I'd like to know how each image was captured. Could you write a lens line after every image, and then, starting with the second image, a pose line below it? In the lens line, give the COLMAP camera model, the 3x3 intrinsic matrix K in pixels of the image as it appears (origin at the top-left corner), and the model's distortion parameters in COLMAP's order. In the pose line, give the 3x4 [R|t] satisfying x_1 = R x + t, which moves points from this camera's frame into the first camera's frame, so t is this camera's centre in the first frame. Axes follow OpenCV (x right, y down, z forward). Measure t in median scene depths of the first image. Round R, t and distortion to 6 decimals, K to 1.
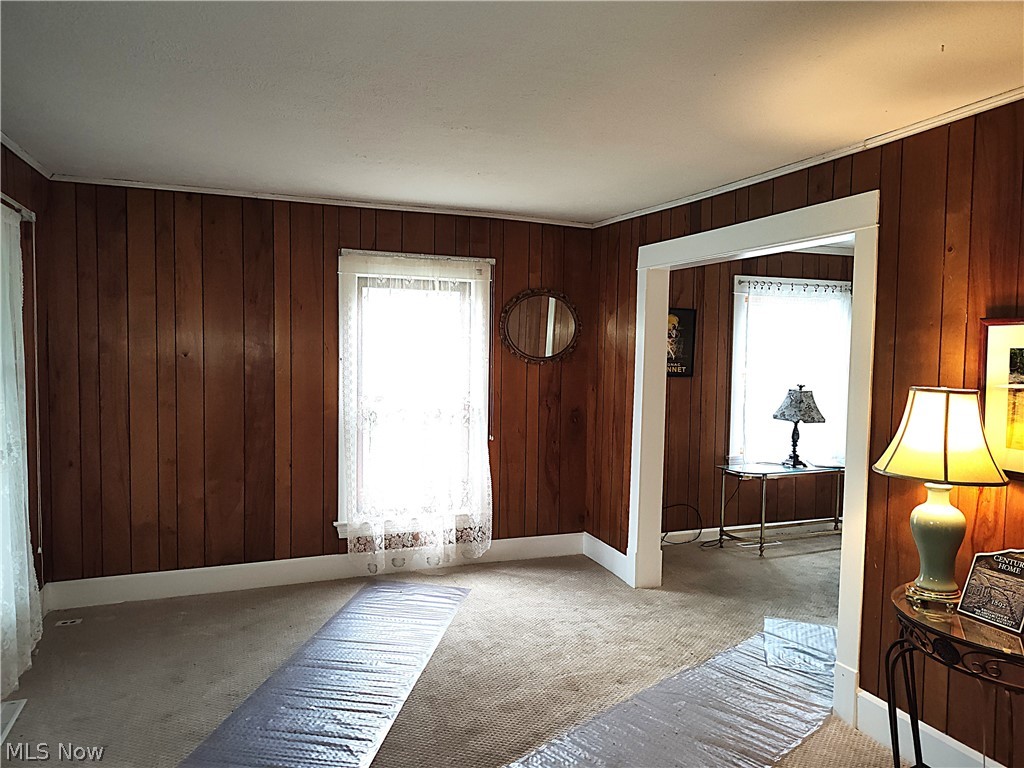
lens RADIAL K [[705.0, 0, 512.0], [0, 705.0, 384.0], [0, 0, 1]] dist [0.046892, -0.056987]
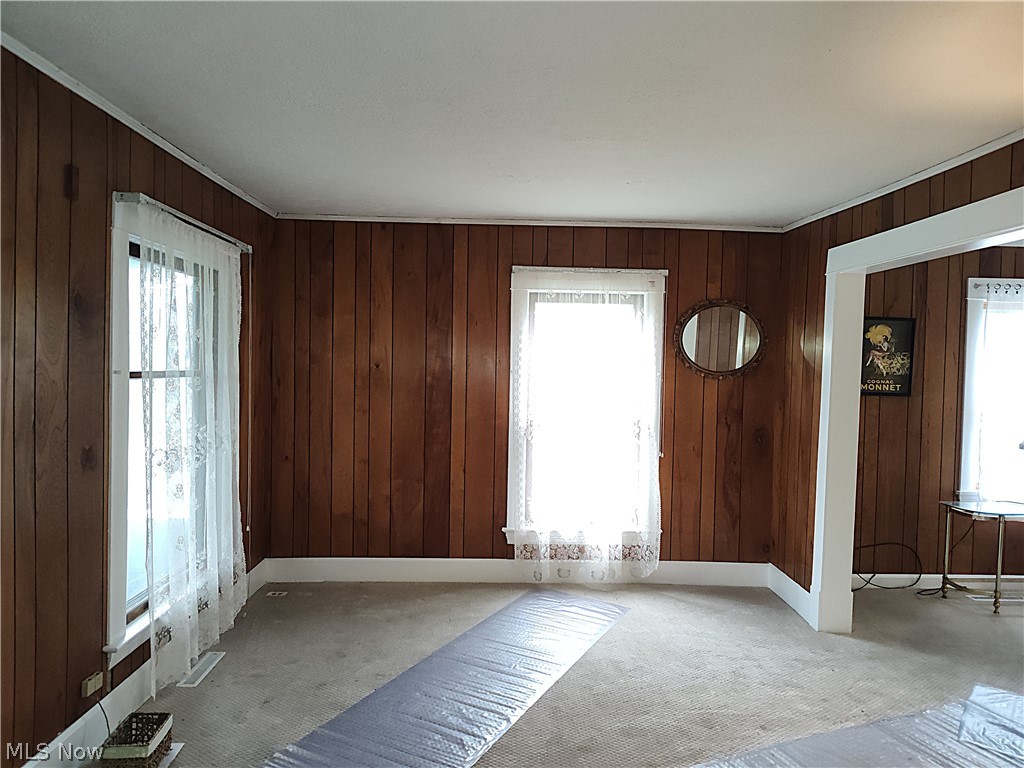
lens RADIAL K [[705.0, 0, 512.0], [0, 705.0, 384.0], [0, 0, 1]] dist [0.046892, -0.056987]
pose [[0.941373, 0.014602, -0.337051, 0.110616], [-0.023224, 0.999498, -0.021562, 0.005985], [0.336567, 0.028126, 0.941240, 0.019437]]
